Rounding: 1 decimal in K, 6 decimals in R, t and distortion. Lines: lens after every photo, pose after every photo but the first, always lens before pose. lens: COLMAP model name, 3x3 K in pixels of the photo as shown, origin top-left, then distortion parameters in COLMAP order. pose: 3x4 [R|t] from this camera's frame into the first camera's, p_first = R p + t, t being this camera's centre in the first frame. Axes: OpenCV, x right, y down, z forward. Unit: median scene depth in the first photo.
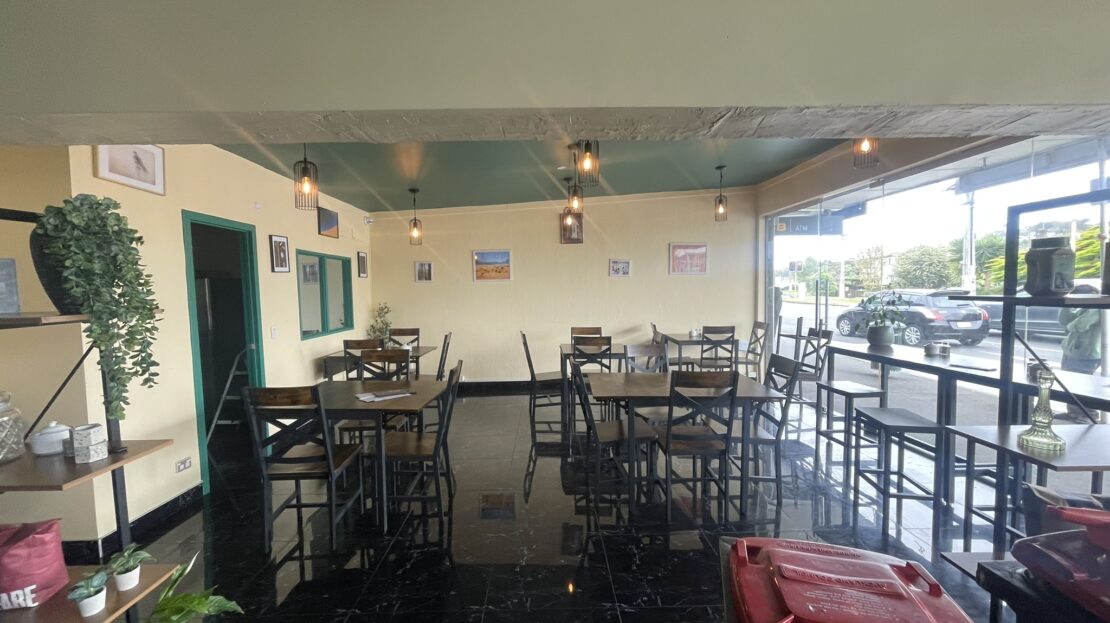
lens RADIAL K [[455.0, 0, 555.0], [0, 455.0, 311.5], [0, 0, 1]] dist [-0.000222, -0.000030]
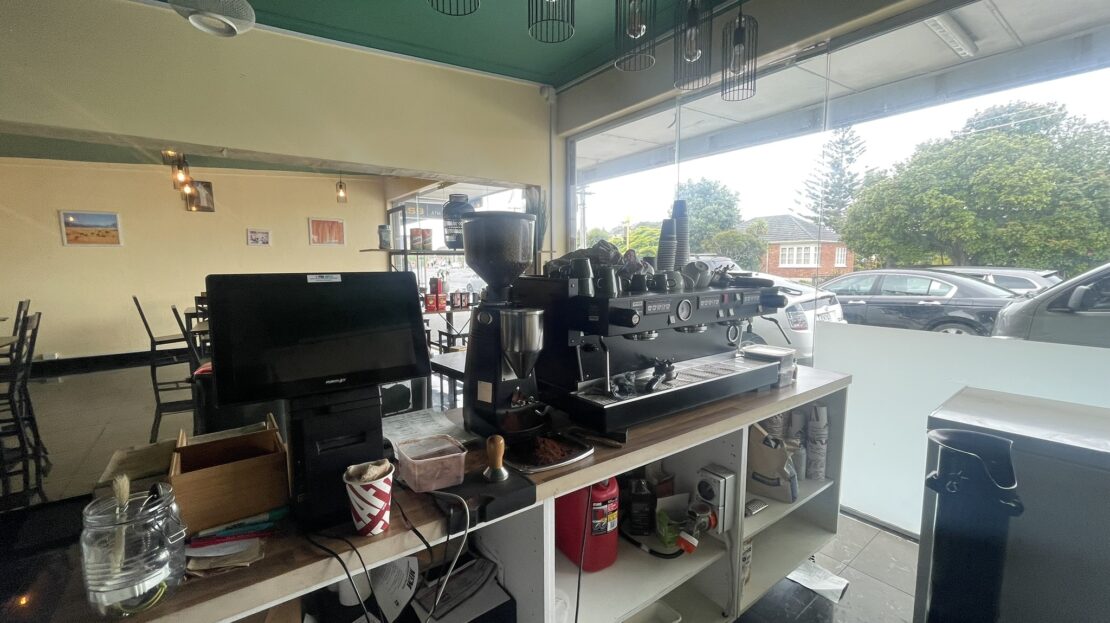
lens RADIAL K [[455.0, 0, 555.0], [0, 455.0, 311.5], [0, 0, 1]] dist [-0.000222, -0.000030]
pose [[0.811598, -0.049659, 0.582102, 0.079143], [0.020907, 0.998211, 0.056007, 0.033997], [-0.583842, -0.033285, 0.811185, -0.297785]]
